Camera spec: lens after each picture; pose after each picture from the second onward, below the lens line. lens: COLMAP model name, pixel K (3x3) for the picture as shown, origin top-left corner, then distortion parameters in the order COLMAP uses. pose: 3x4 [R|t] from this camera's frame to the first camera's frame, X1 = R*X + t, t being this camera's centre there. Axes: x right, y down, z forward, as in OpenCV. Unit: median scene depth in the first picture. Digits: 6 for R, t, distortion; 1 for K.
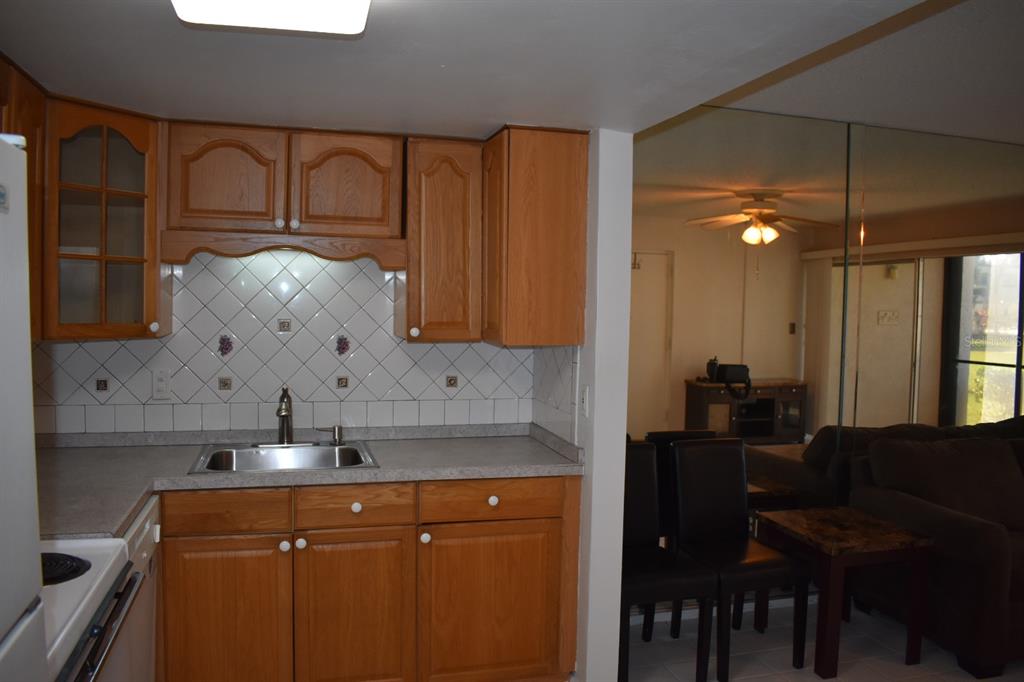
lens RADIAL K [[798.2, 0, 512.0], [0, 798.2, 341.0], [0, 0, 1]] dist [-0.089389, -0.007604]
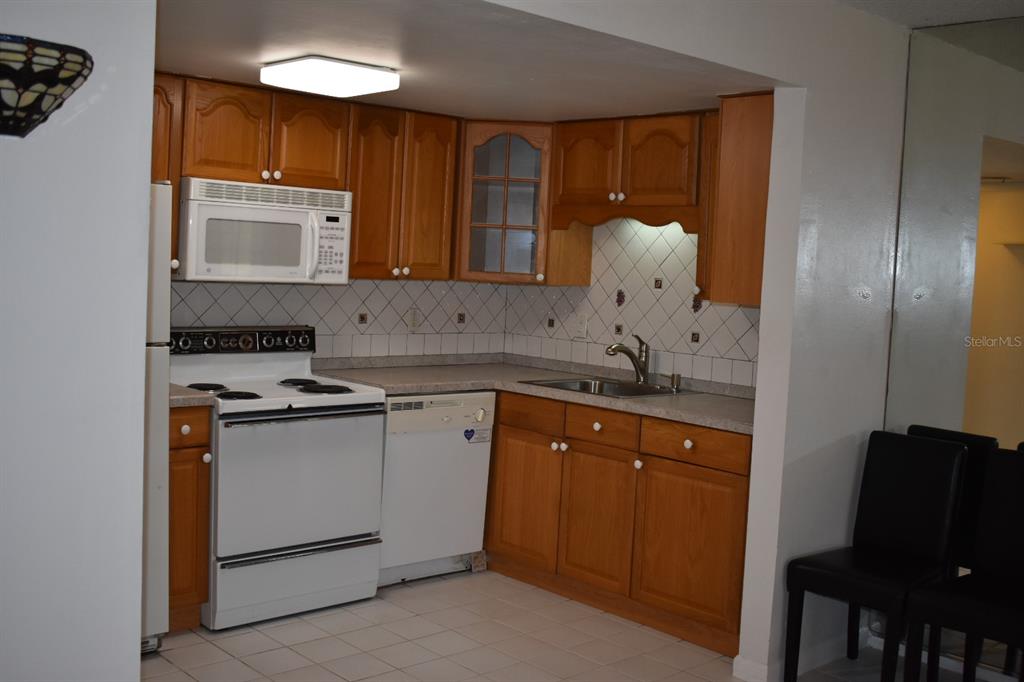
lens RADIAL K [[1090.5, 0, 512.0], [0, 1090.5, 341.0], [0, 0, 1]] dist [-0.066565, -0.027524]
pose [[0.460729, 0.072693, -0.884559, 1.134605], [-0.081741, 0.995880, 0.039266, 0.020825], [0.883769, 0.054213, 0.464773, 0.086349]]
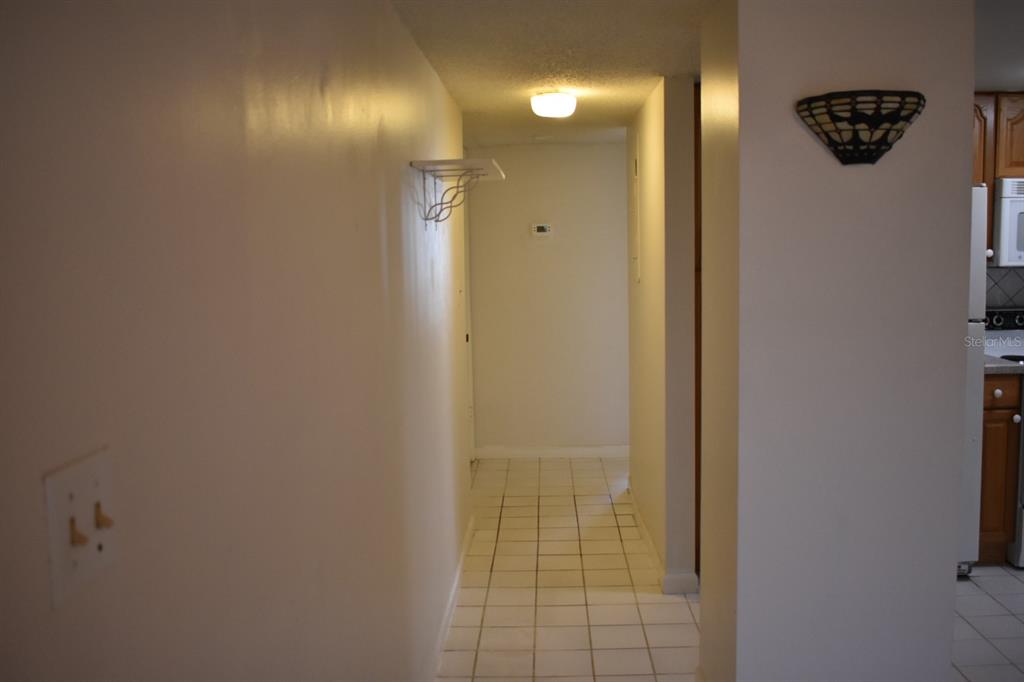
lens RADIAL K [[921.6, 0, 512.0], [0, 921.6, 341.0], [0, 0, 1]] dist [-0.076374, -0.001511]
pose [[-0.298823, 0.091669, -0.949896, 1.227882], [-0.030102, 0.993975, 0.105392, 0.022553], [0.953834, 0.060088, -0.294263, 0.062793]]
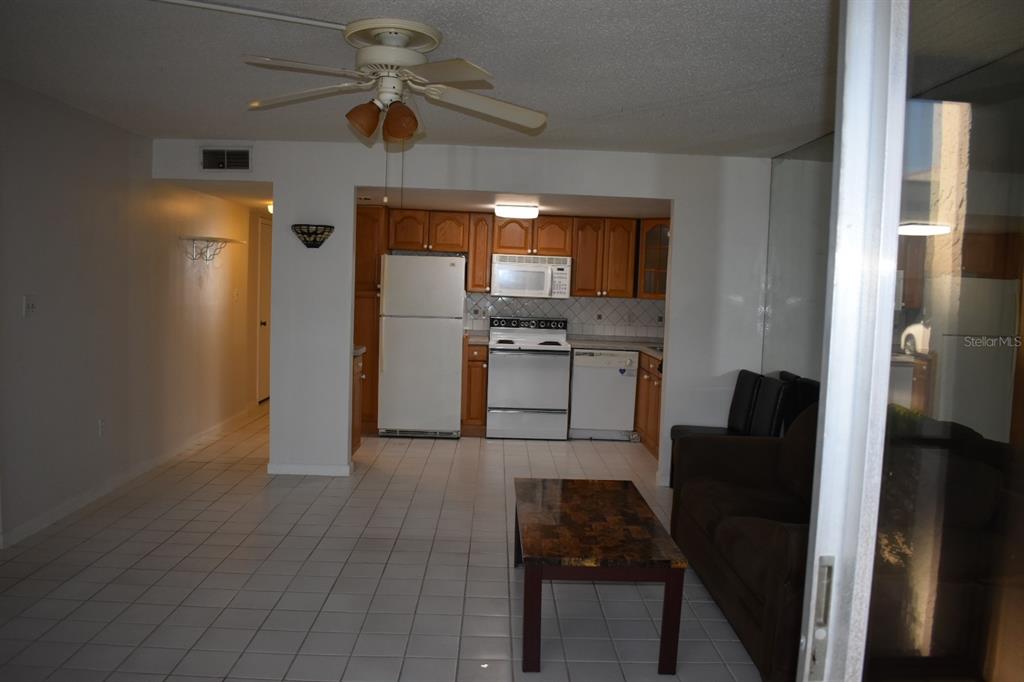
lens RADIAL K [[798.2, 0, 512.0], [0, 798.2, 341.0], [0, 0, 1]] dist [-0.089389, -0.007604]
pose [[-0.243424, 0.042987, -0.968967, 2.200729], [-0.085931, 0.994133, 0.065691, 0.002202], [0.966106, 0.099255, -0.238302, 1.098831]]
